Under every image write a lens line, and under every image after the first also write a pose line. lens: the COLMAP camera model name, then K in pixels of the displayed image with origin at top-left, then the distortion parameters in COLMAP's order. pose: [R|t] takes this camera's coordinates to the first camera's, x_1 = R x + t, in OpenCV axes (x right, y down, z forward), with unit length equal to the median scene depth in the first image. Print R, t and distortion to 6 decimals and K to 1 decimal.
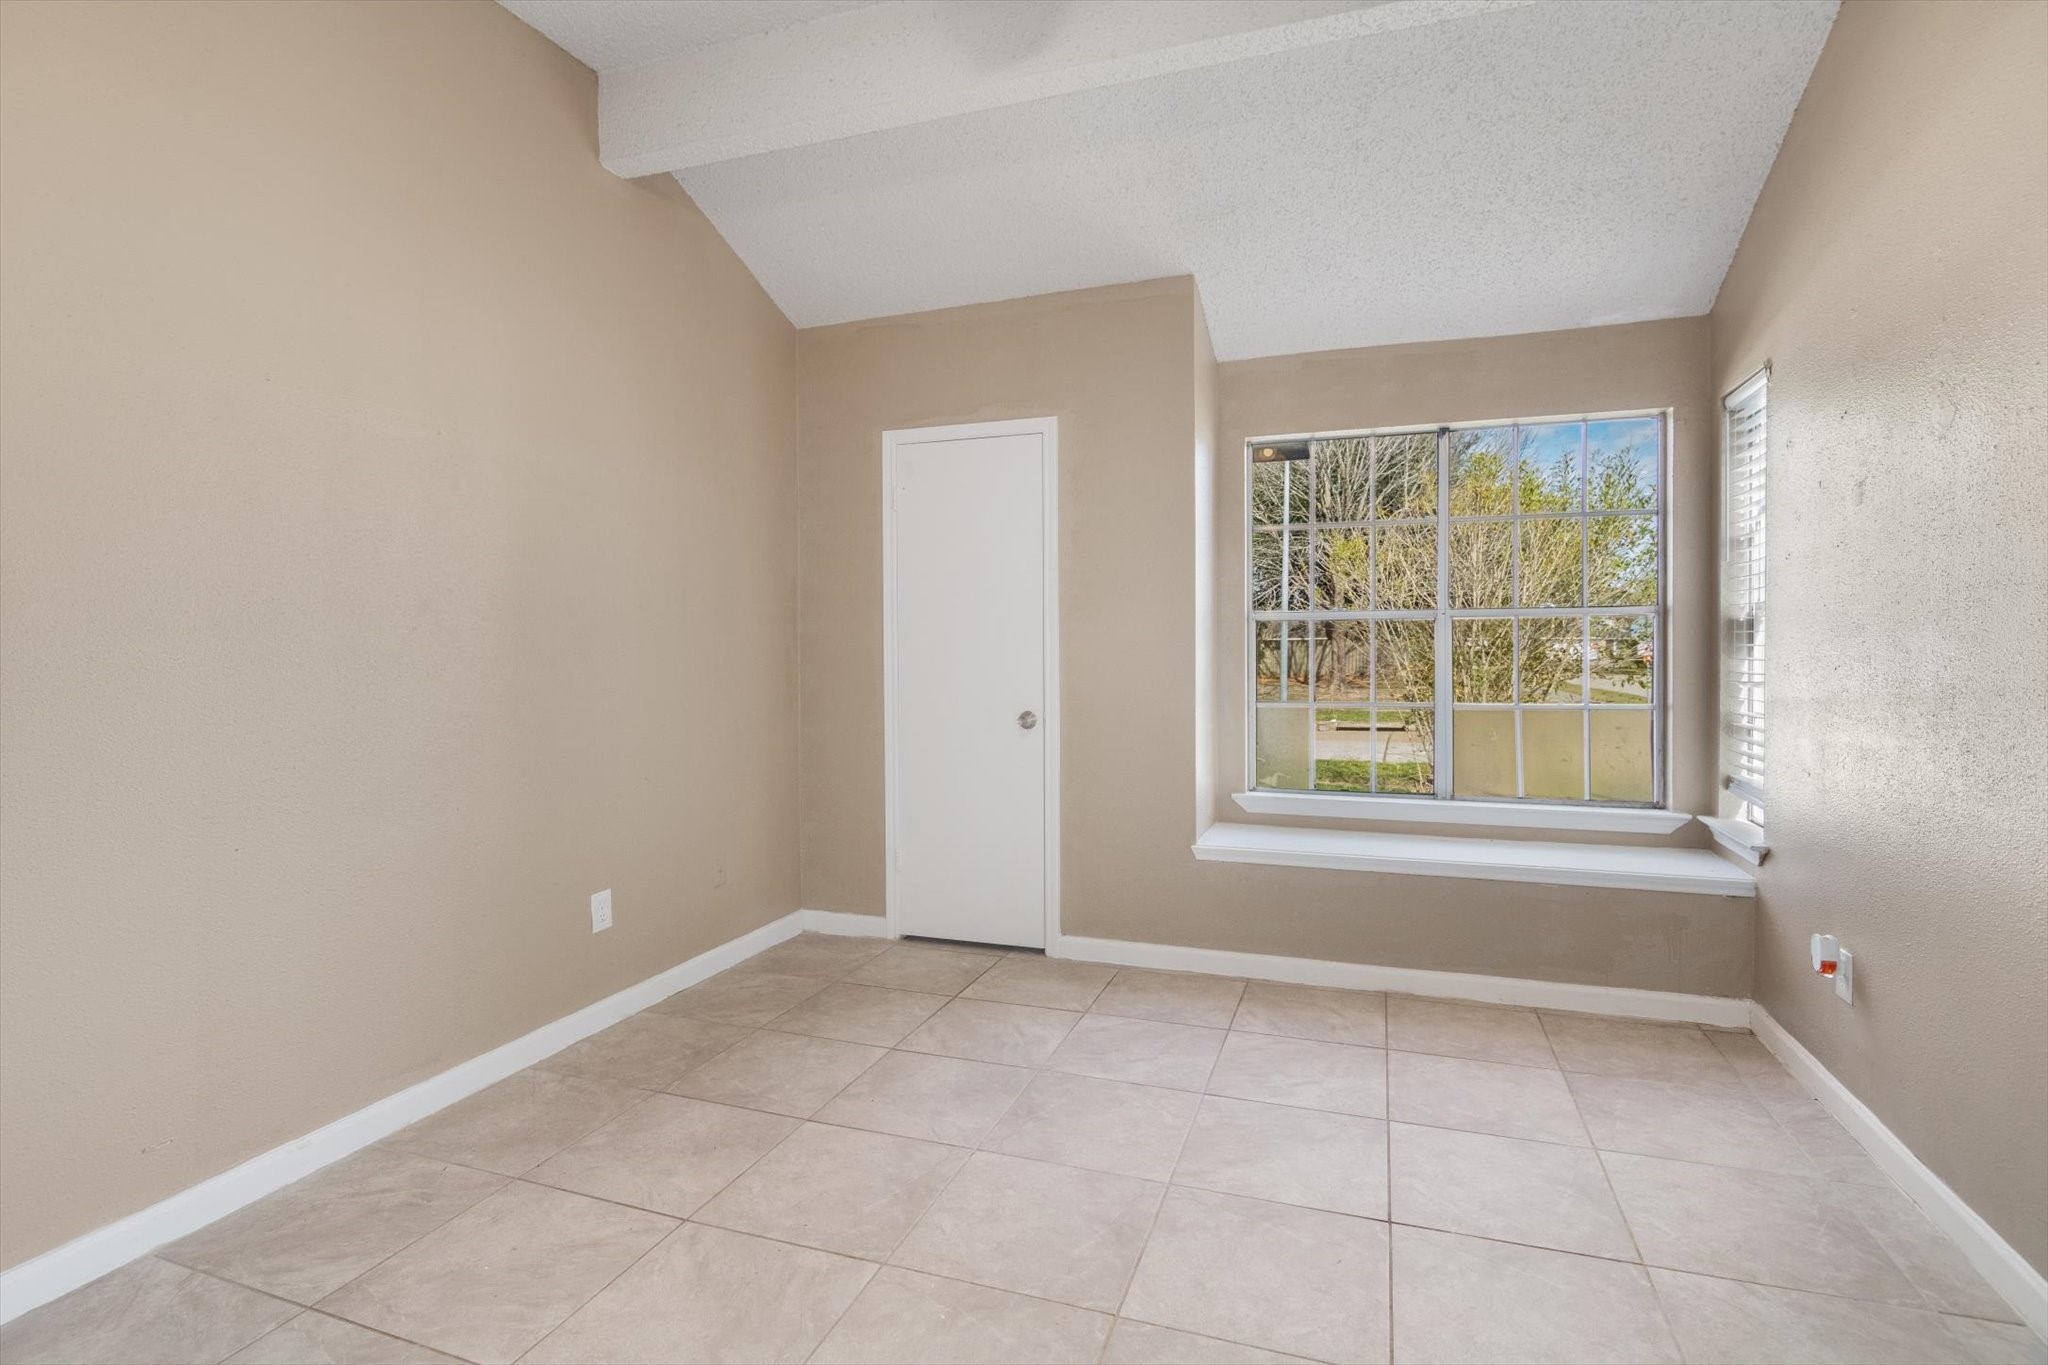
lens RADIAL K [[990.0, 0, 1047.1], [0, 990.0, 674.9], [0, 0, 1]] dist [-0.001209, -0.009666]
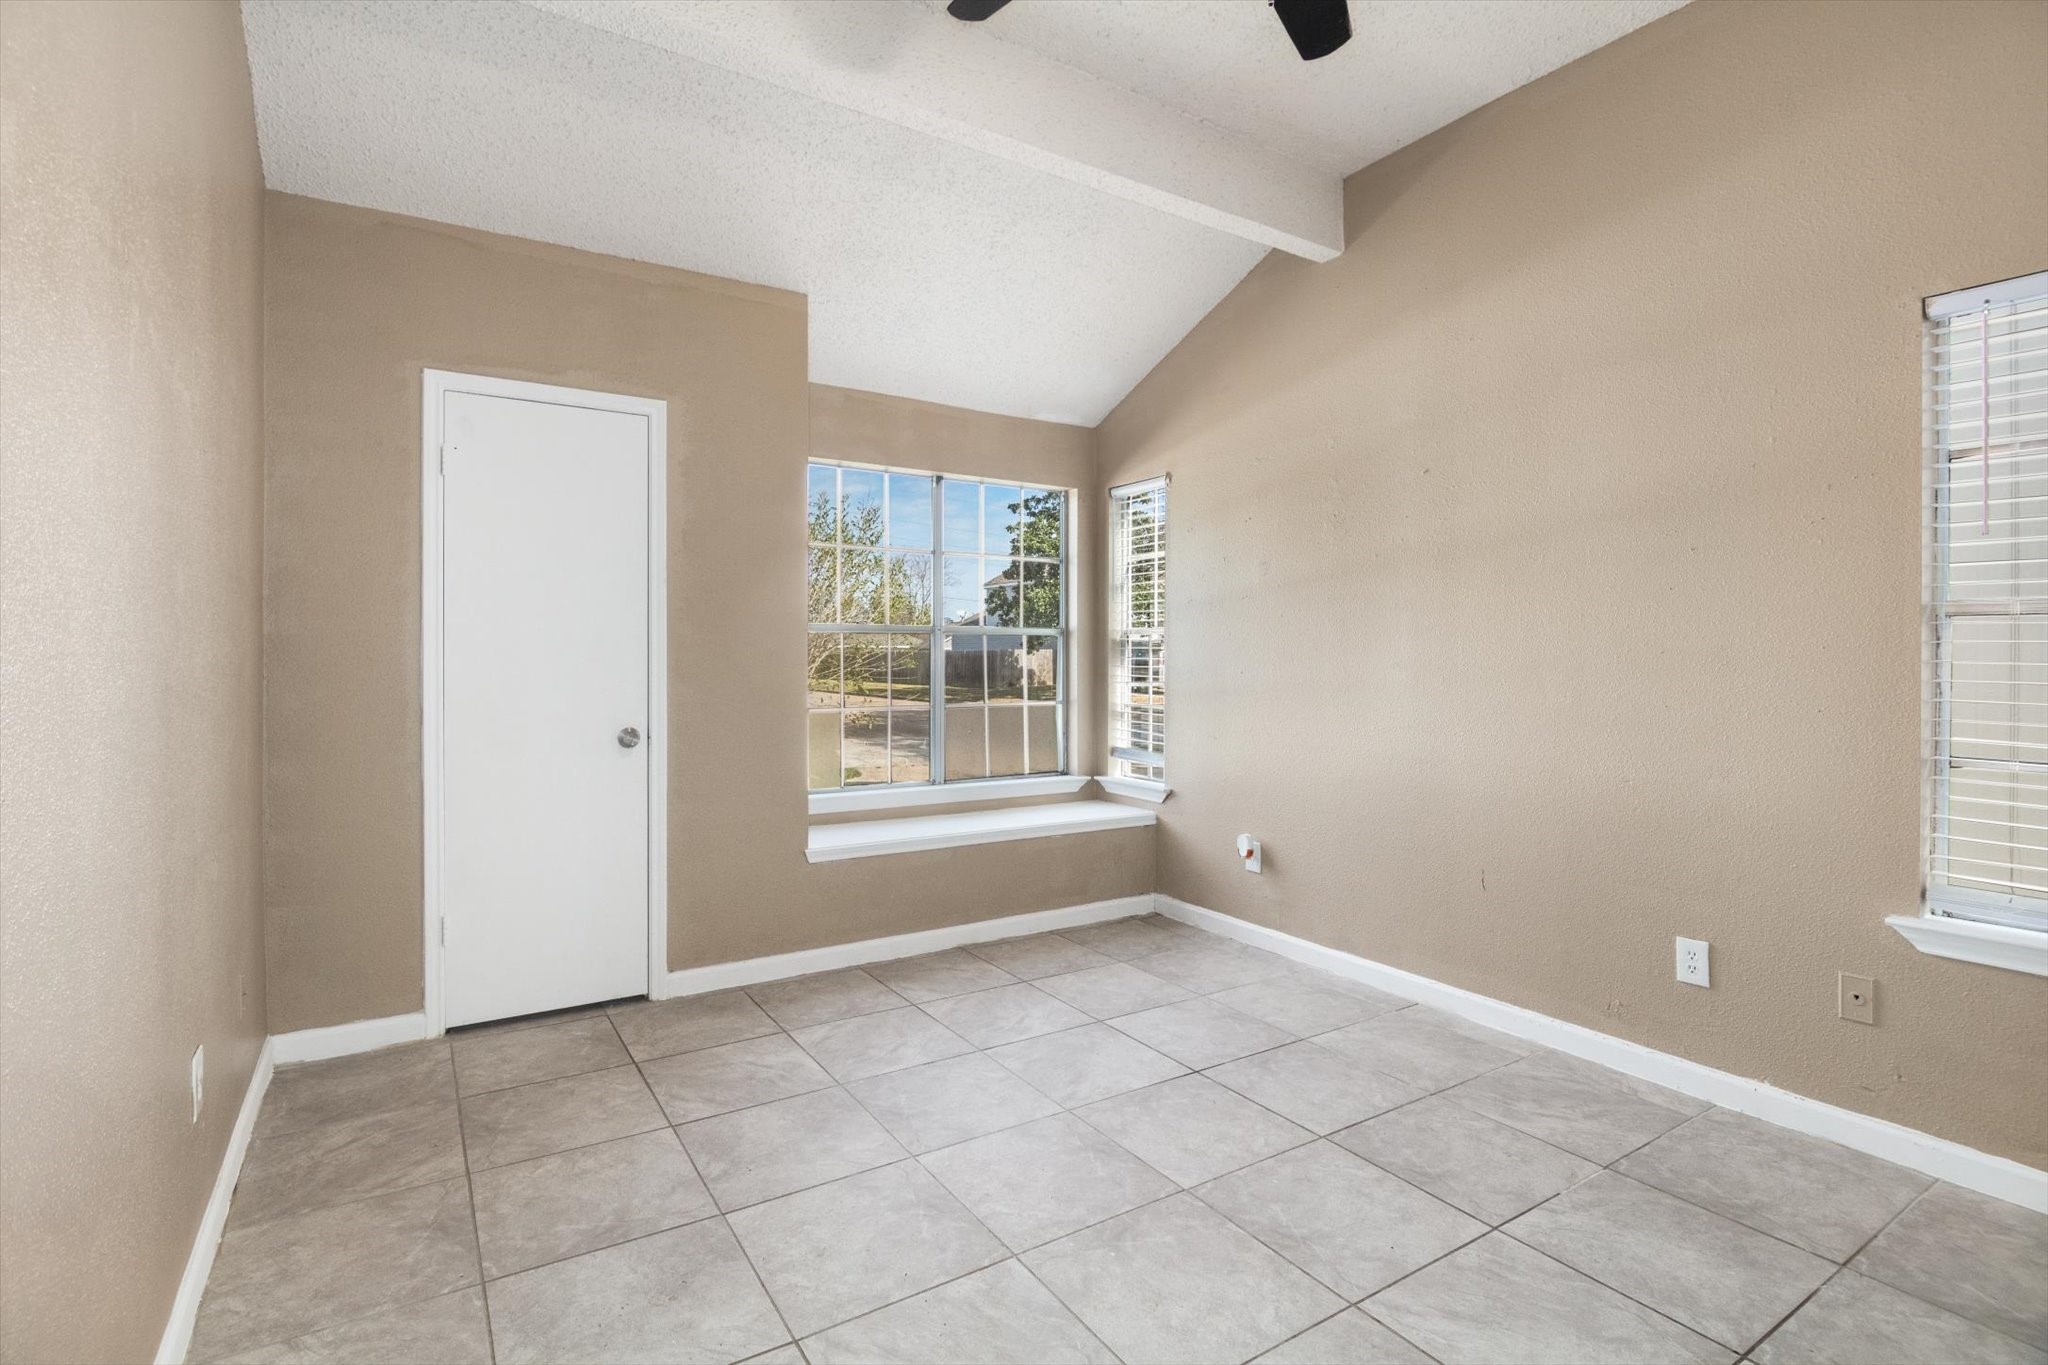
lens RADIAL K [[966.7, 0, 1065.5], [0, 966.7, 670.6], [0, 0, 1]] dist [-0.008637, -0.001038]
pose [[0.613411, -0.004164, 0.789753, -0.506223], [0.017281, 0.999817, -0.008150, 0.000136], [-0.789575, 0.018647, 0.613371, 0.185740]]
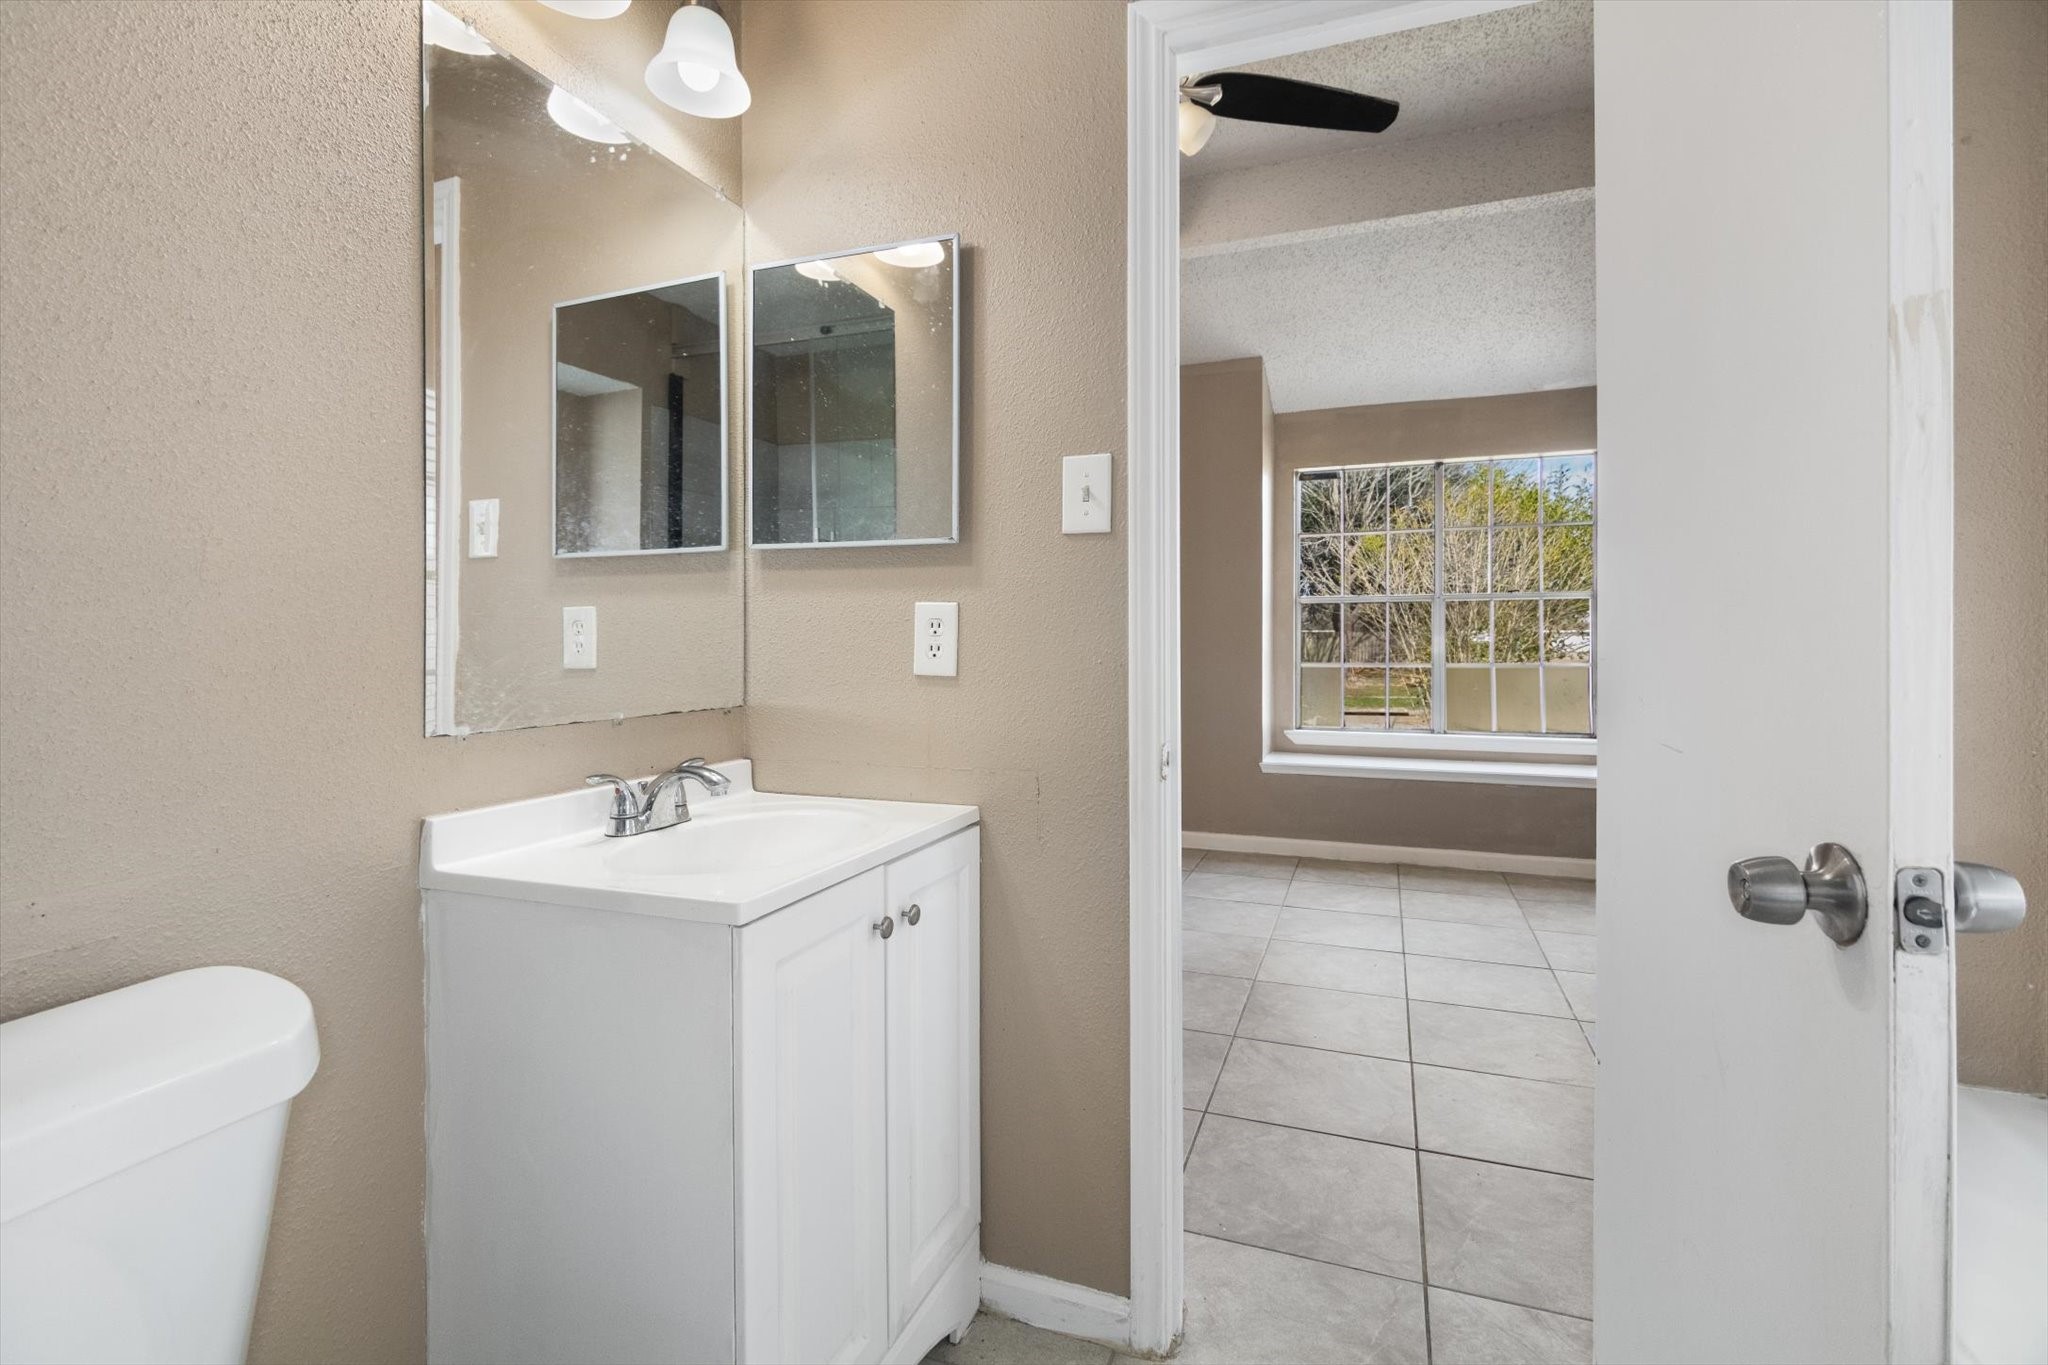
lens RADIAL K [[966.7, 0, 1065.5], [0, 966.7, 670.6], [0, 0, 1]] dist [-0.008637, -0.001038]
pose [[0.999983, -0.000518, 0.005751, -0.146464], [0.000496, 0.999992, 0.003901, 0.039162], [-0.005753, -0.003898, 0.999976, -0.392645]]
